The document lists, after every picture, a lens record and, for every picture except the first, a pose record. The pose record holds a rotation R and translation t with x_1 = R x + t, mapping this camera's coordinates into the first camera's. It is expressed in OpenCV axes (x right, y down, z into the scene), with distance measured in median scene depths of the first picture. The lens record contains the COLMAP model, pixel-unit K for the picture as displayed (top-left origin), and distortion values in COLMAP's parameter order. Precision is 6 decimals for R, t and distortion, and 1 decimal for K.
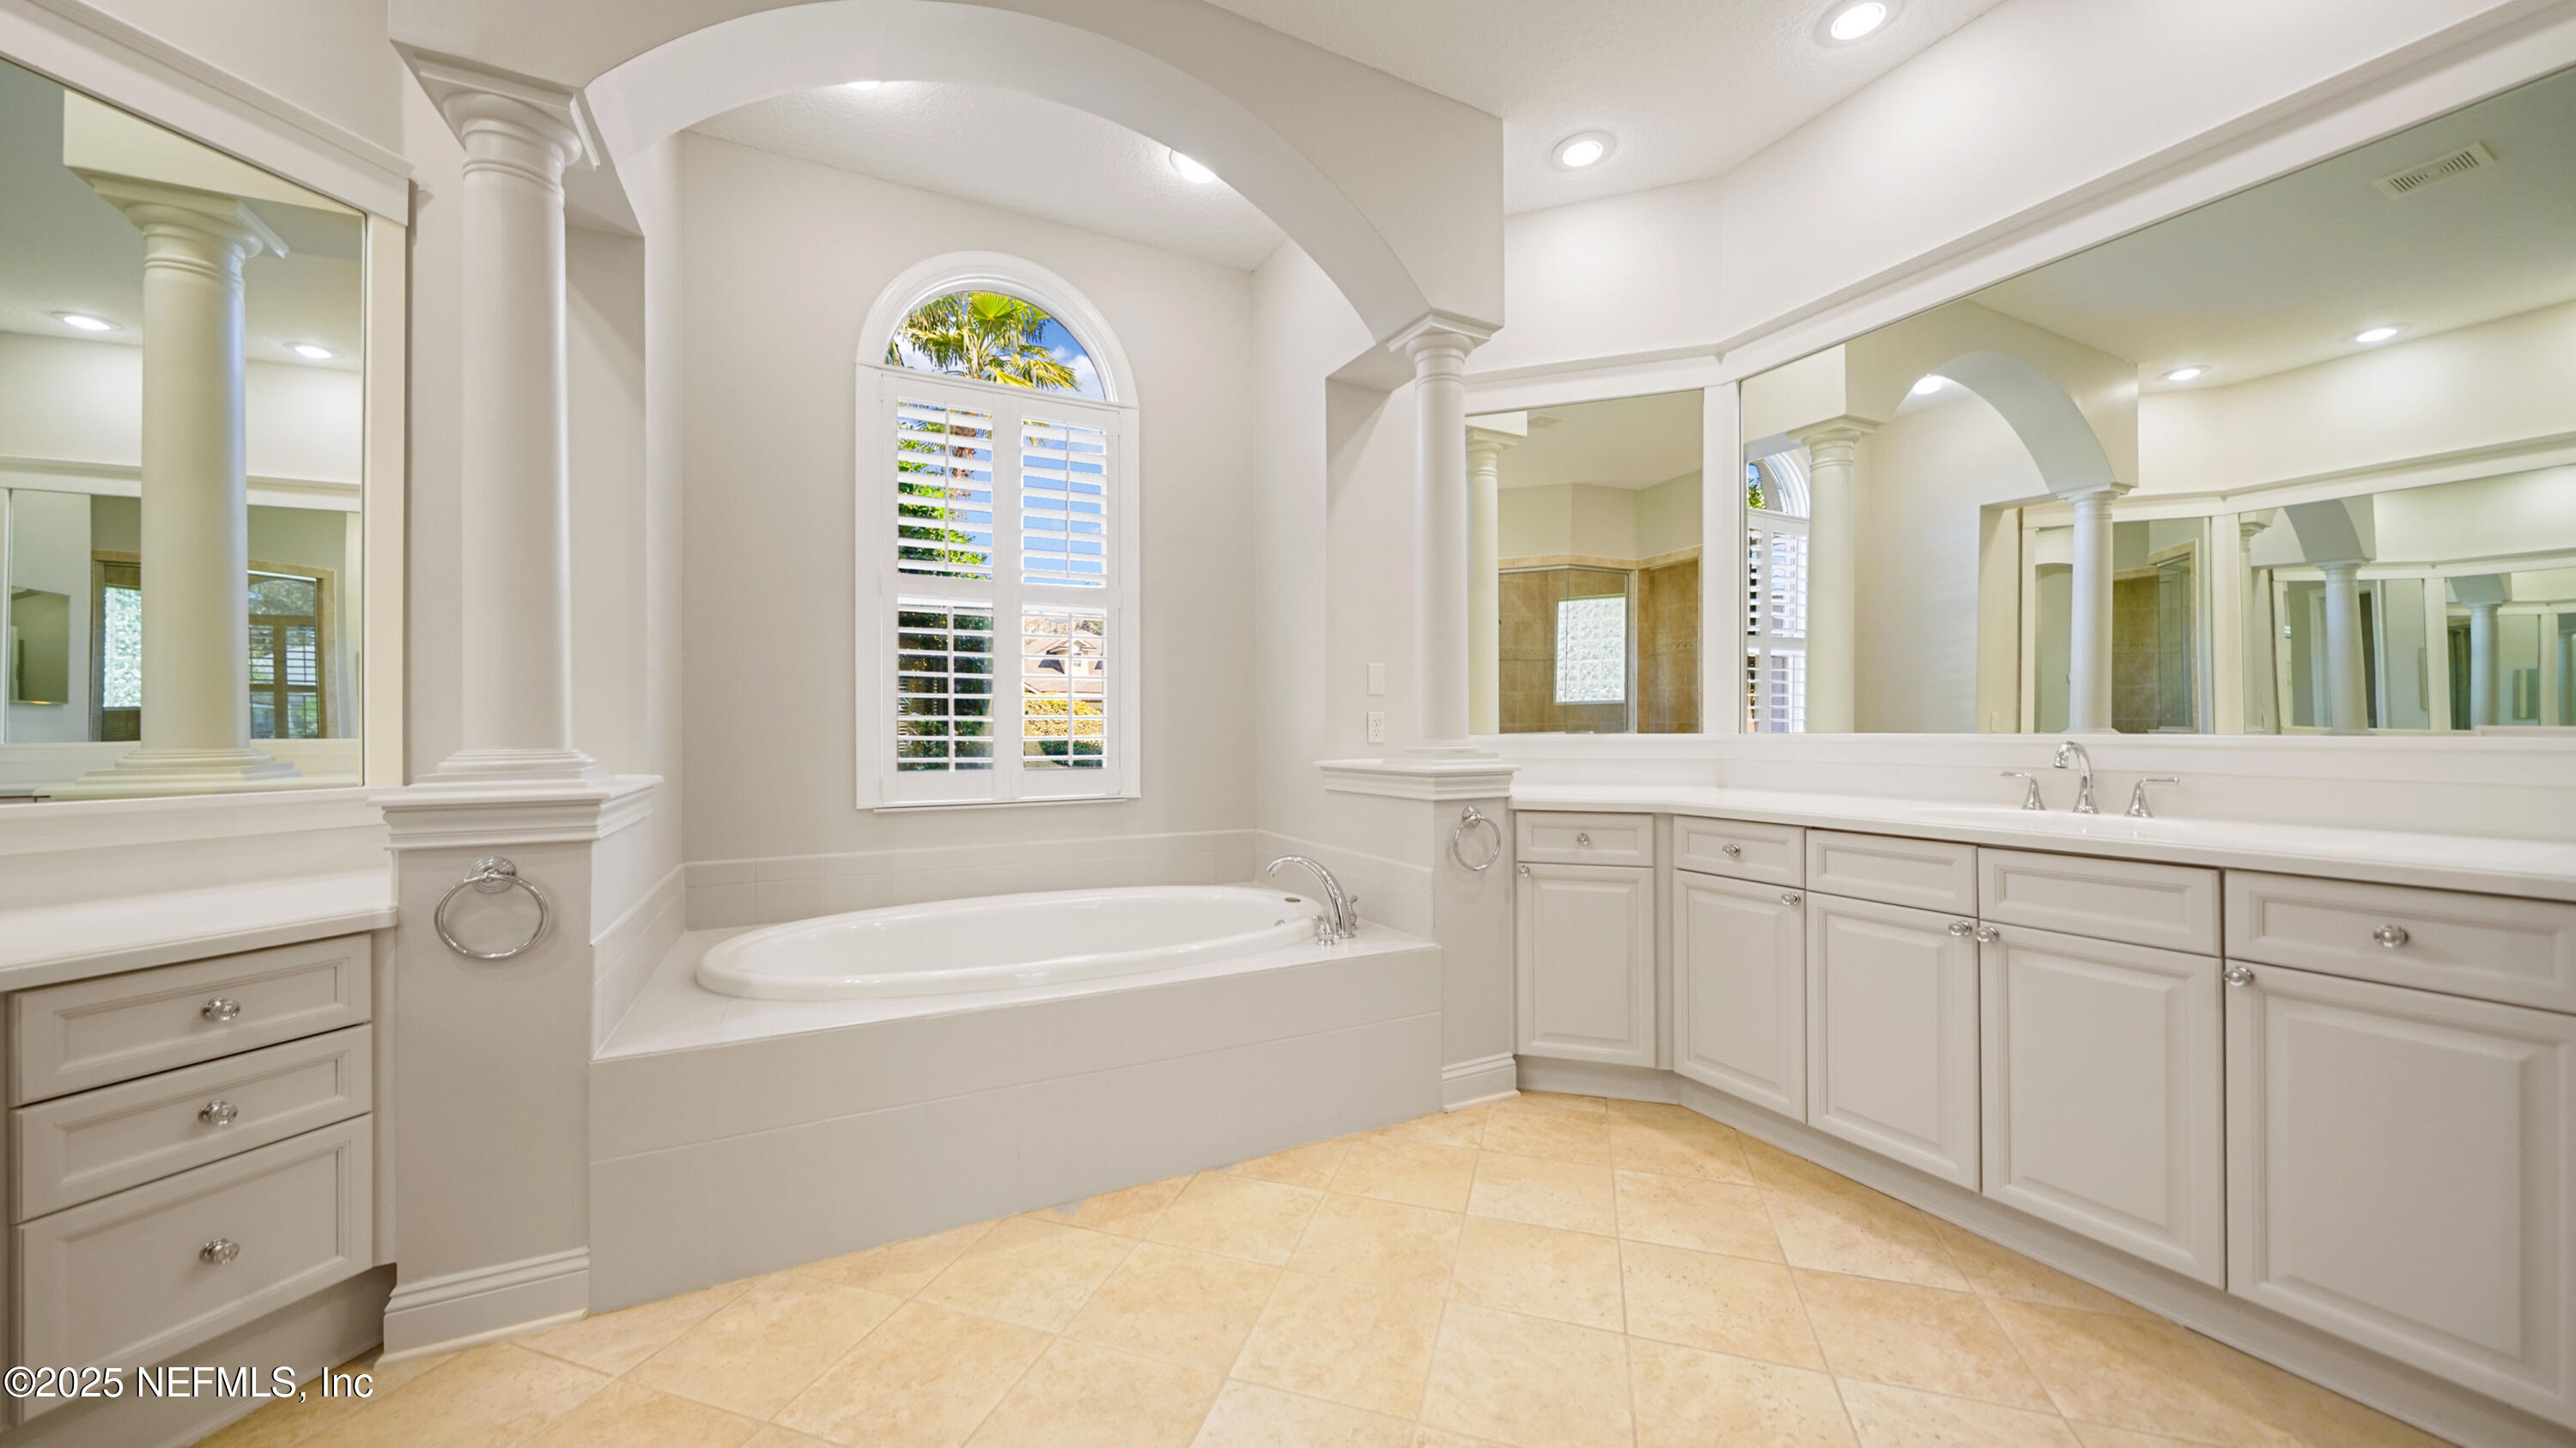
lens RADIAL K [[913.2, 0, 1269.1], [0, 913.2, 718.4], [0, 0, 1]] dist [-0.004726, -0.000441]
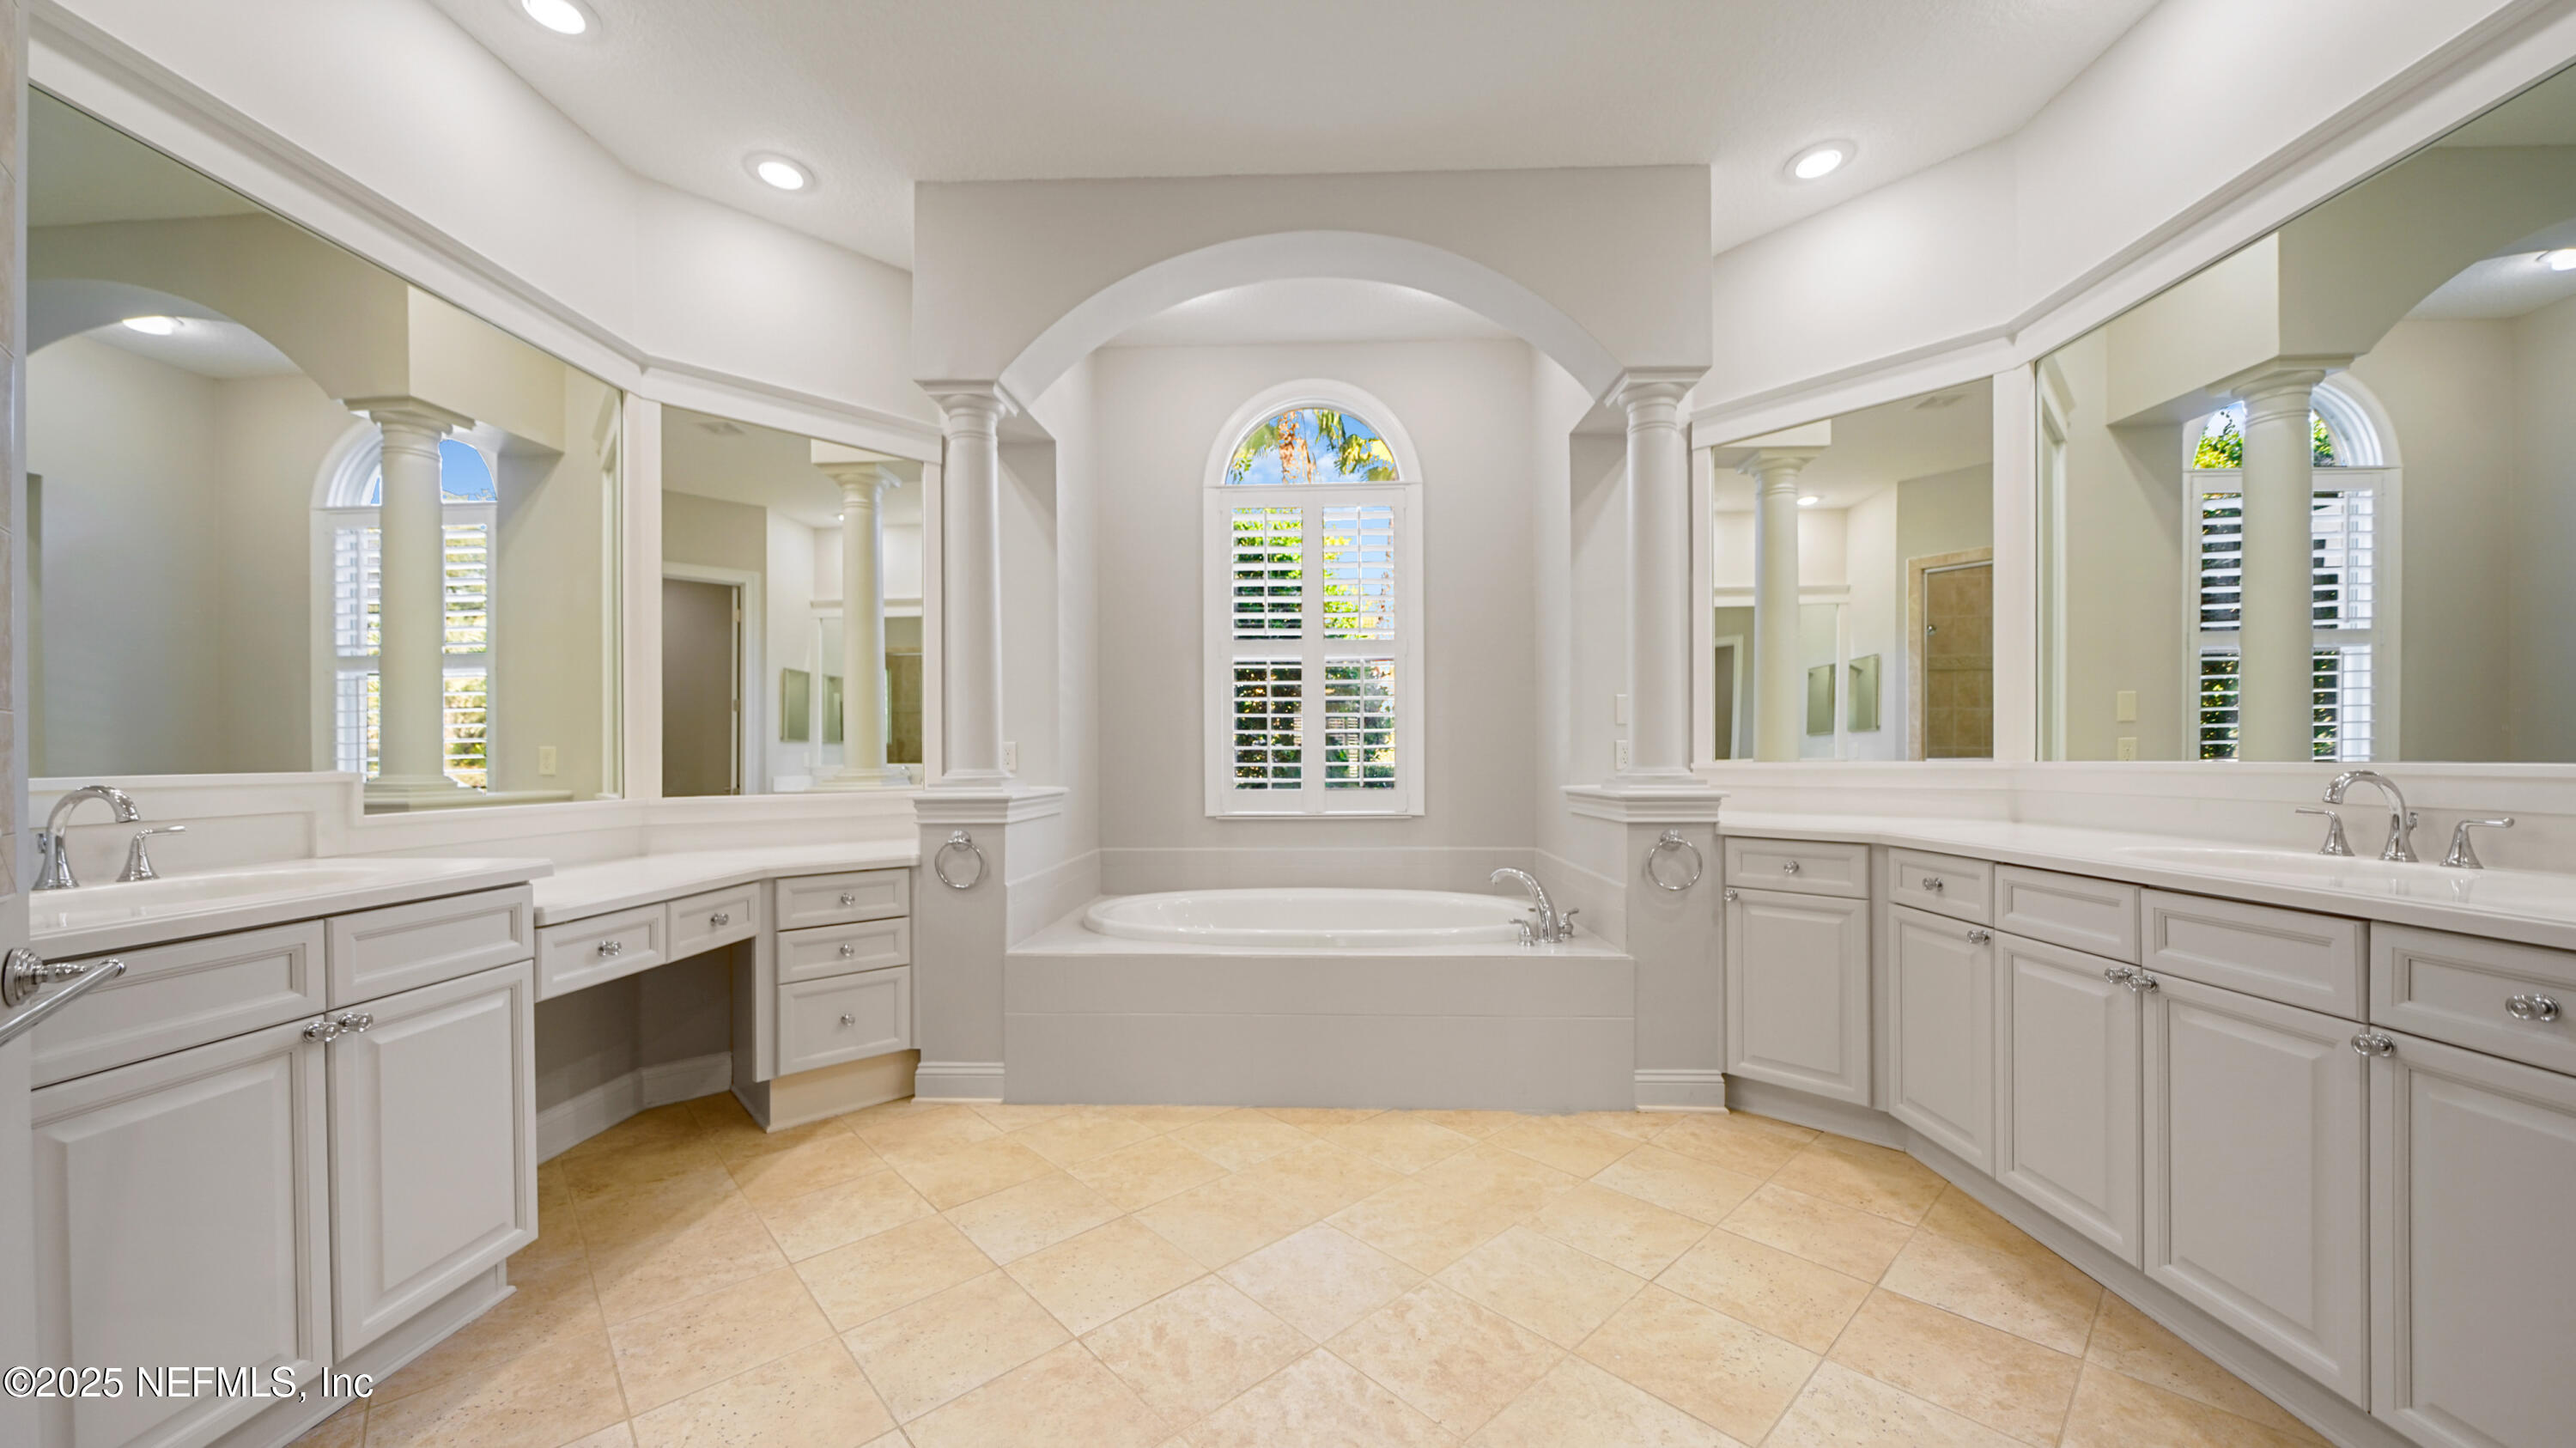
lens RADIAL K [[913.2, 0, 1264.5], [0, 913.2, 749.3], [0, 0, 1]] dist [-0.004726, -0.000441]
pose [[0.867125, -0.005452, -0.498061, 0.424387], [0.007074, 0.999974, 0.001371, -0.002350], [0.498041, -0.004713, 0.867141, -0.187794]]
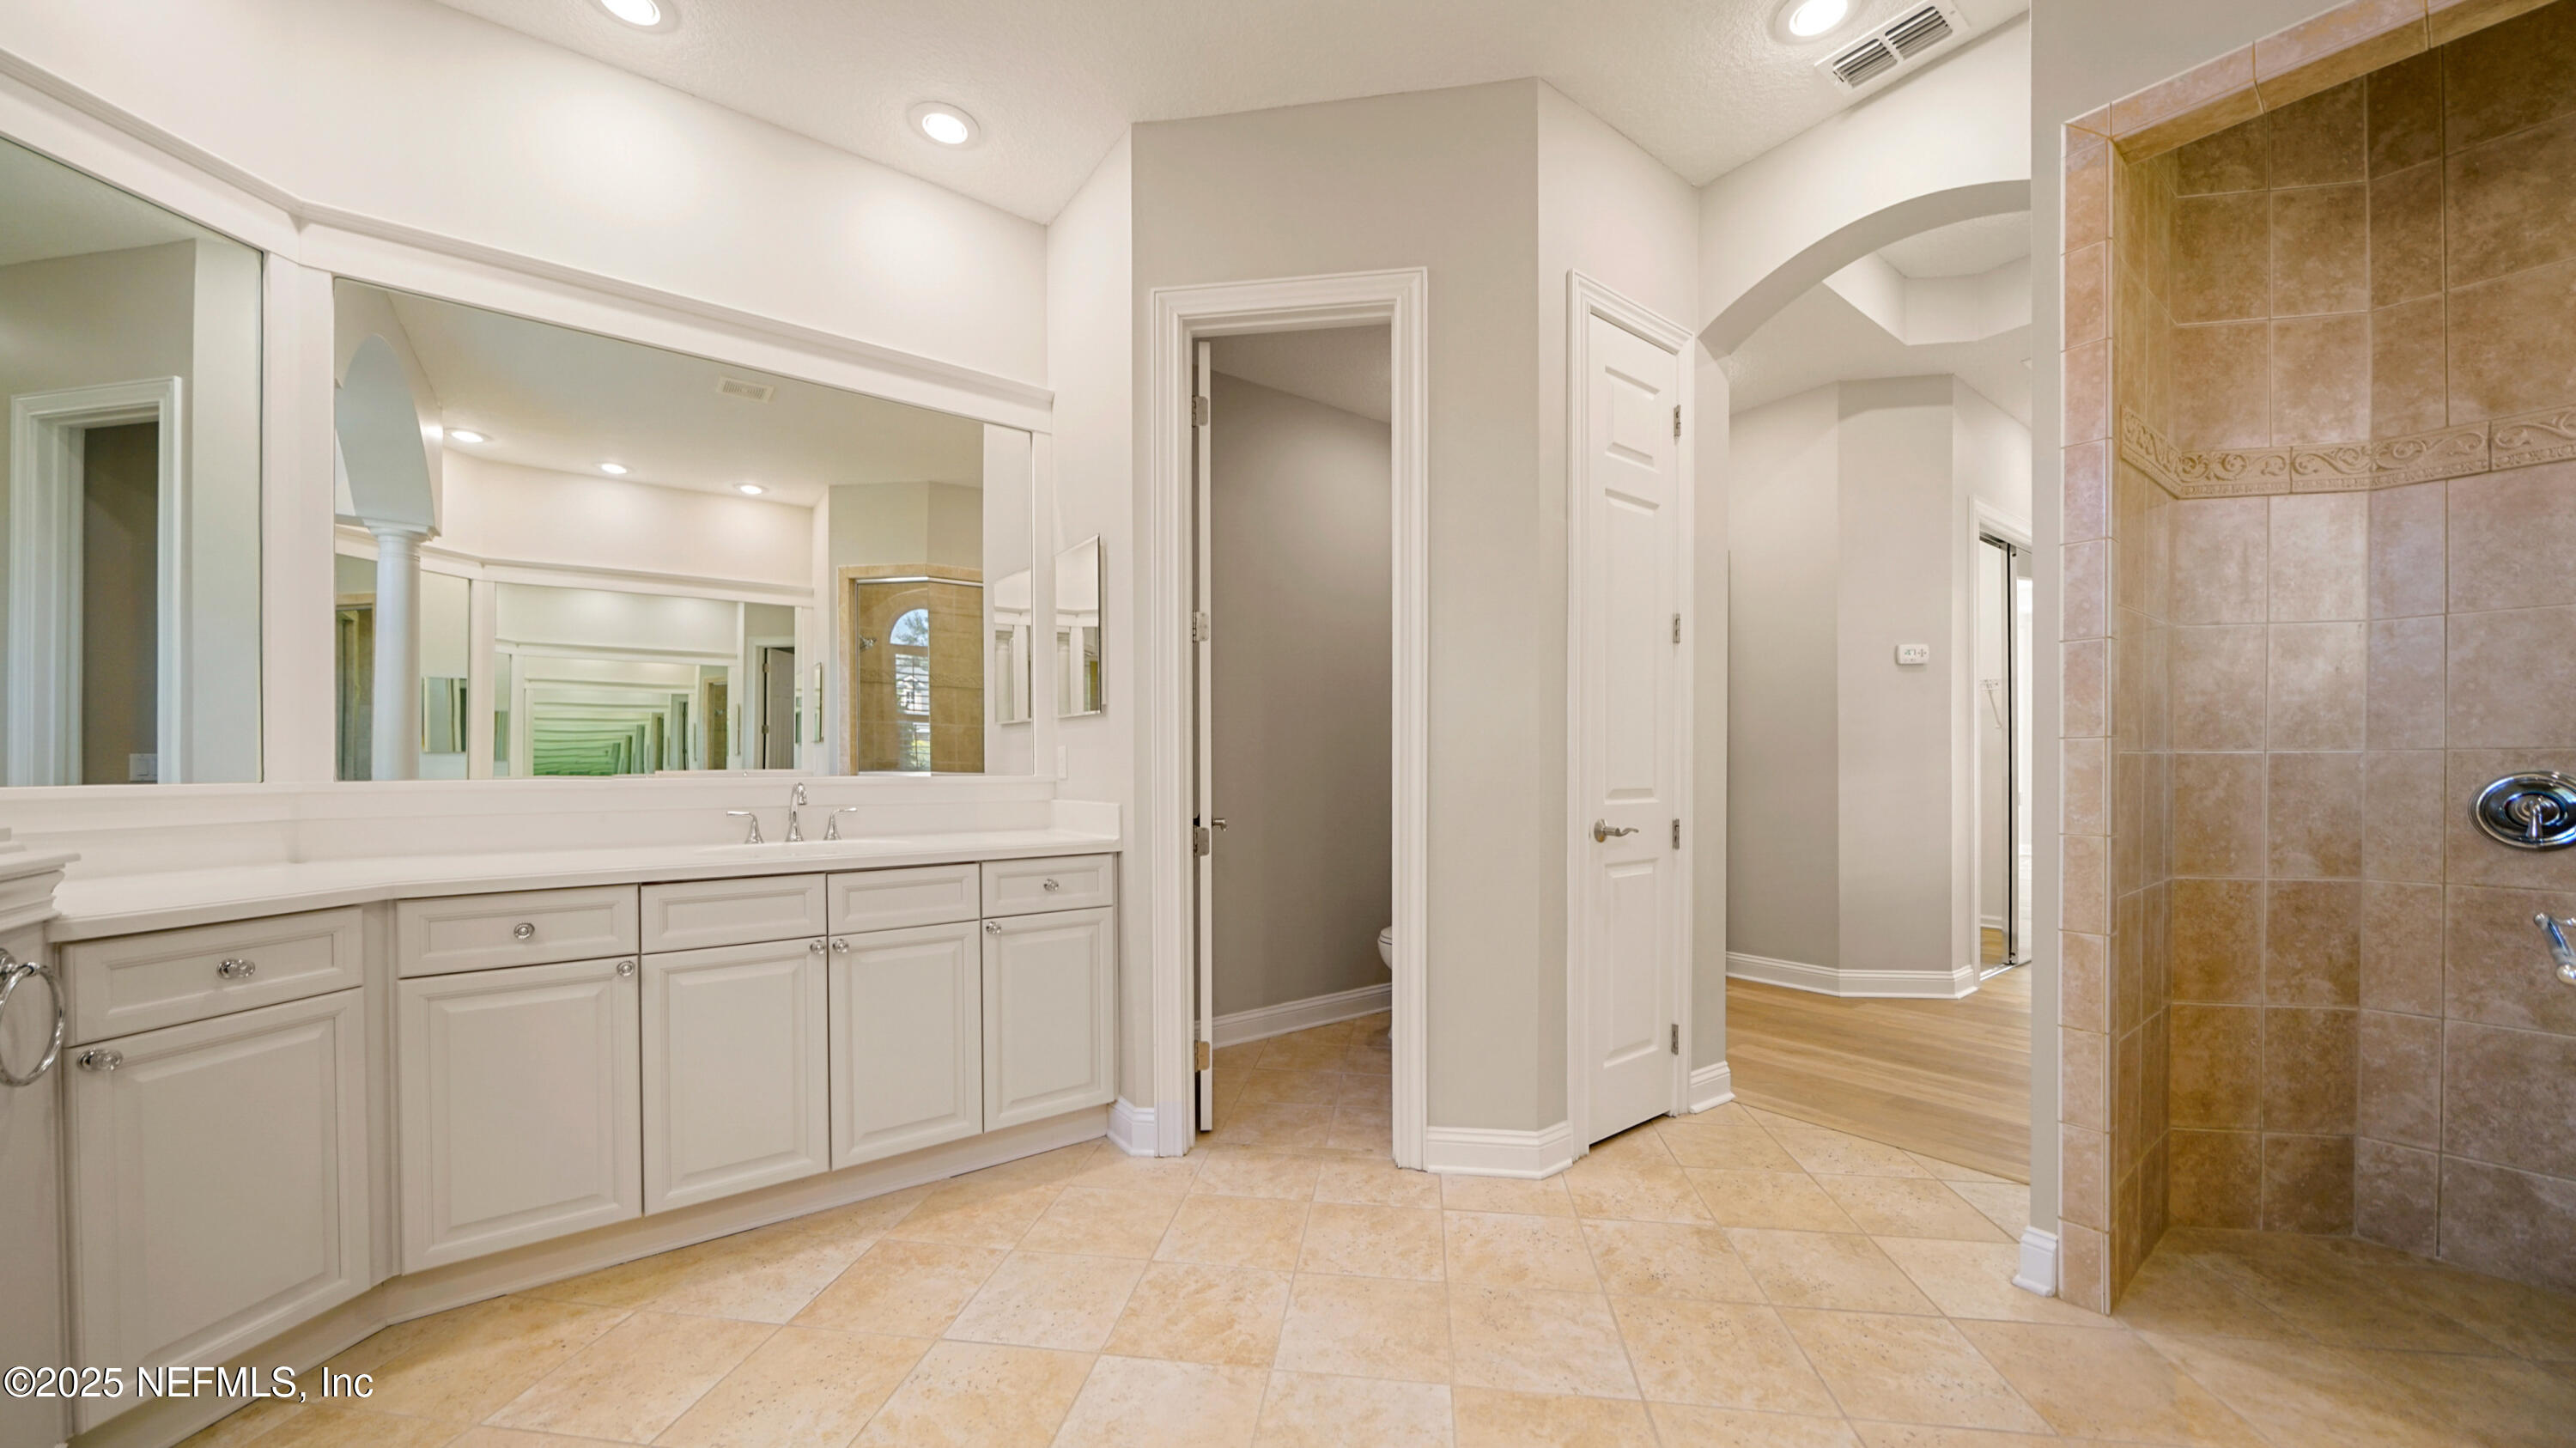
lens RADIAL K [[913.2, 0, 1295.7], [0, 913.2, 771.3], [0, 0, 1]] dist [-0.004726, -0.000441]
pose [[-0.195942, 0.002571, 0.980612, -0.425975], [-0.002892, 0.999991, -0.003200, 0.011349], [-0.980611, -0.003463, -0.195933, 0.573407]]
